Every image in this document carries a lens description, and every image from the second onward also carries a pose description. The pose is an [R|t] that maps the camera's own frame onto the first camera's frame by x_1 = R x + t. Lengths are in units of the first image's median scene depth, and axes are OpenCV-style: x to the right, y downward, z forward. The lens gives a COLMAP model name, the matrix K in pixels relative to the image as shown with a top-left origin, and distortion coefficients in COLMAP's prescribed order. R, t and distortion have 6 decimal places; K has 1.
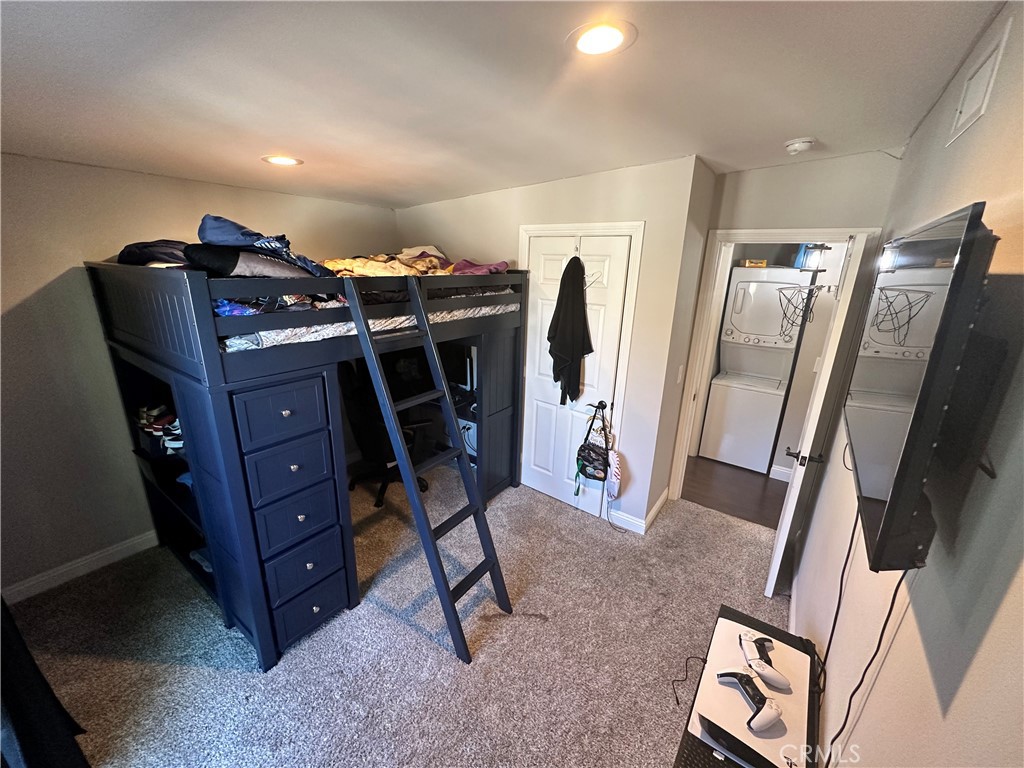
lens RADIAL K [[407.3, 0, 509.0], [0, 407.3, 381.1], [0, 0, 1]] dist [-0.003046, 0.000847]
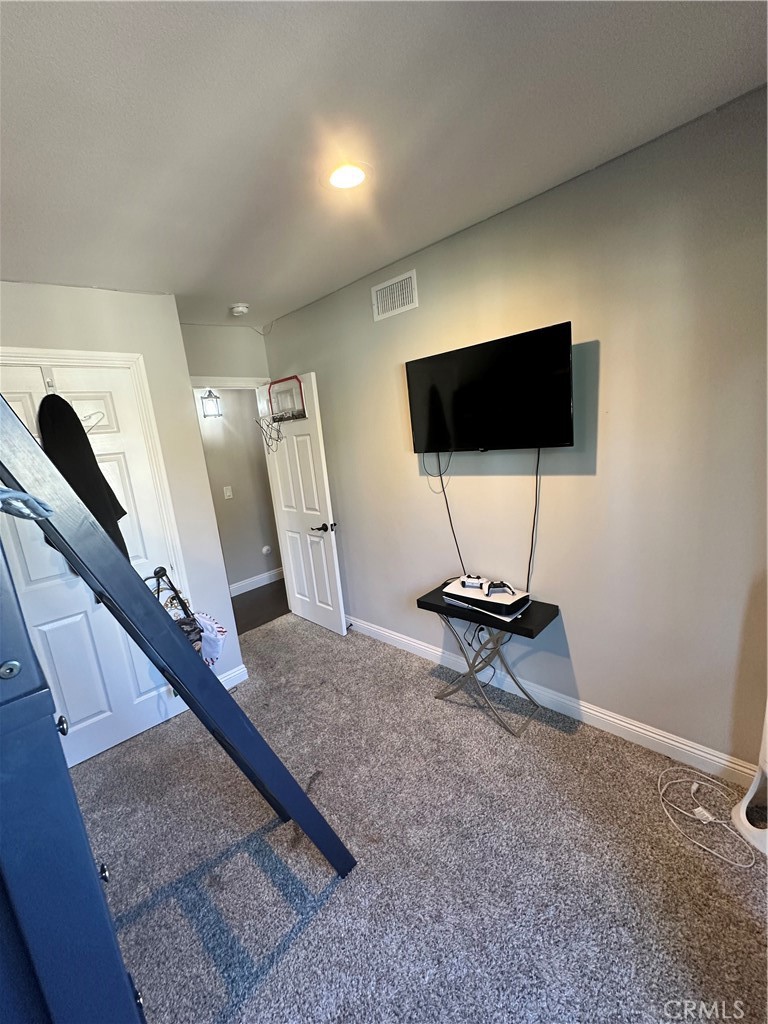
lens RADIAL K [[407.3, 0, 385.5], [0, 407.3, 507.6], [0, 0, 1]] dist [-0.003046, 0.000847]
pose [[0.142748, -0.229176, 0.962861, -0.498524], [0.372864, 0.913604, 0.162174, -0.026015], [-0.916840, 0.335866, 0.215867, 0.397565]]
